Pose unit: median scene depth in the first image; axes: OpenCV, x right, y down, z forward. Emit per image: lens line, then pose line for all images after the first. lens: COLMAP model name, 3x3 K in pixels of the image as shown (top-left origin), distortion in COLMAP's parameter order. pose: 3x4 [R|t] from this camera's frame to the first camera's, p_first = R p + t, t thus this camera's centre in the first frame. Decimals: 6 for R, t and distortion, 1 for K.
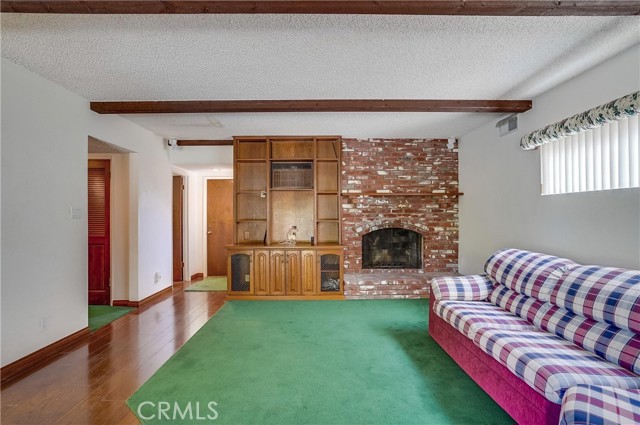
lens RADIAL K [[339.1, 0, 320.0], [0, 339.1, 212.5], [0, 0, 1]] dist [-0.000480, -0.000014]
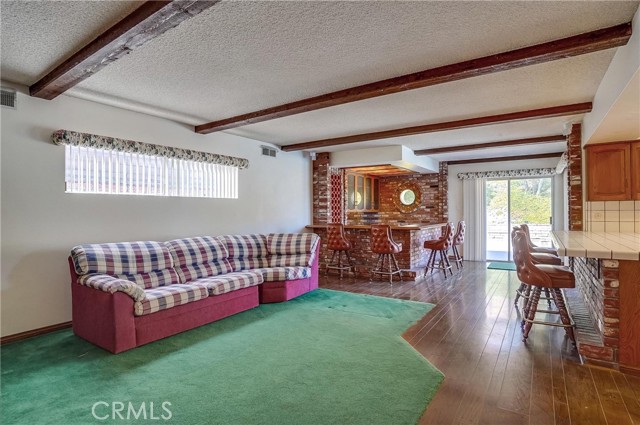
lens RADIAL K [[326.7, 0, 351.3], [0, 326.7, 212.2], [0, 0, 1]] dist [-0.035085, 0.000114]
pose [[-0.843075, 0.005460, 0.537768, -0.368215], [0.008116, 0.999964, 0.002572, 0.007613], [-0.537734, 0.006533, -0.843089, 0.839962]]
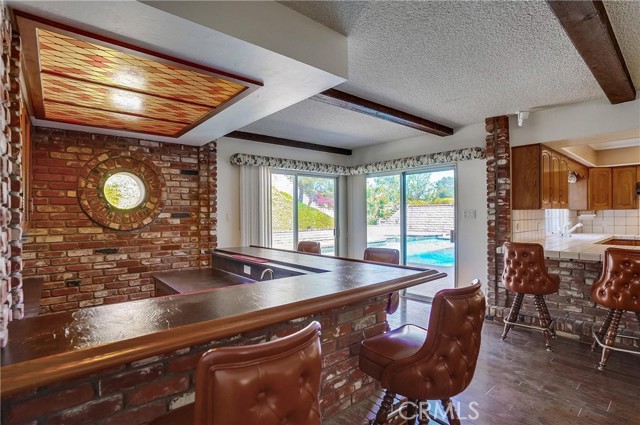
lens RADIAL K [[323.8, 0, 320.0], [0, 323.8, 212.5], [0, 0, 1]] dist [-0.081932, 0.032601]
pose [[-0.784608, 0.005598, -0.619967, 0.342944], [0.011086, 0.999926, -0.005002, -0.008847], [0.619893, -0.010797, -0.784612, 0.087074]]
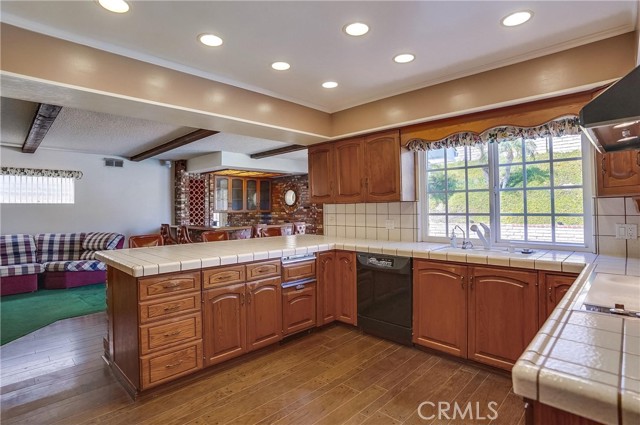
lens RADIAL K [[329.1, 0, 320.6], [0, 329.1, 203.9], [0, 0, 1]] dist [-0.031192, 0.000437]
pose [[-0.698048, 0.020288, 0.715764, -1.022653], [0.012720, 0.999792, -0.015933, -0.001073], [-0.715938, -0.002017, -0.698161, 0.385876]]
